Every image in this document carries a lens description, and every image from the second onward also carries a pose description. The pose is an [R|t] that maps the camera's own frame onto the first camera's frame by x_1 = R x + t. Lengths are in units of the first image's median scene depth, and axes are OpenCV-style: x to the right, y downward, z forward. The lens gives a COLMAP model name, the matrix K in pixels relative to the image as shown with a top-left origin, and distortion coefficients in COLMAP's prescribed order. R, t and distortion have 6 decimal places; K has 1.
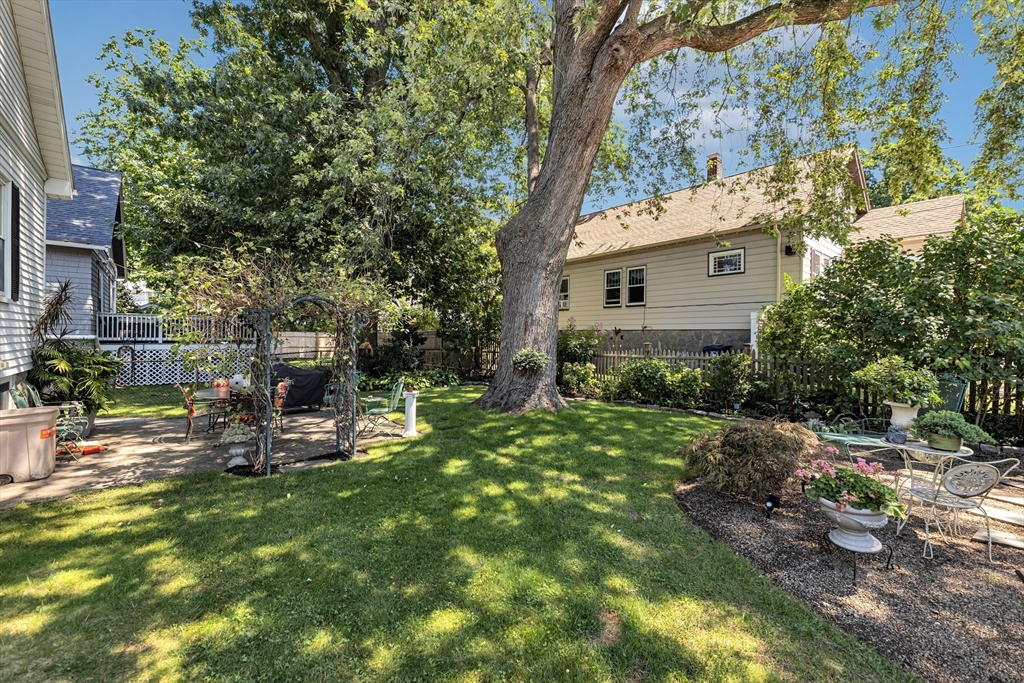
lens RADIAL K [[410.2, 0, 510.6], [0, 410.2, 344.0], [0, 0, 1]] dist [0.011438, 0.000094]
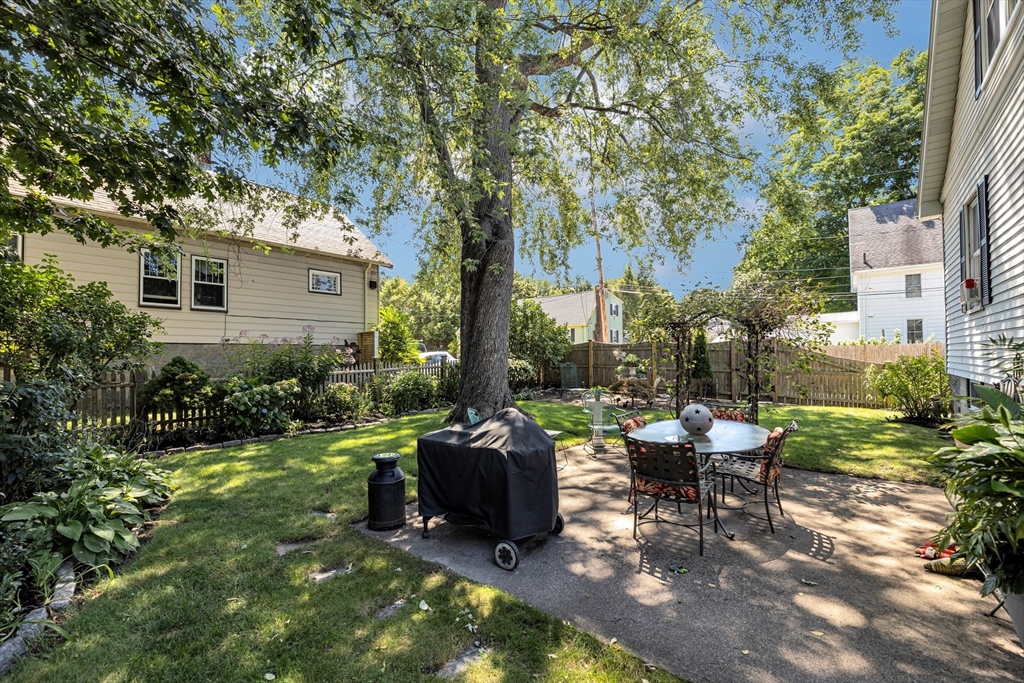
lens RADIAL K [[410.2, 0, 510.6], [0, 410.2, 344.0], [0, 0, 1]] dist [0.011438, 0.000094]
pose [[-0.147396, 0.012681, 0.988996, -0.517673], [0.026049, 0.999621, -0.008935, -0.011821], [-0.988734, 0.024445, -0.147671, 0.582486]]
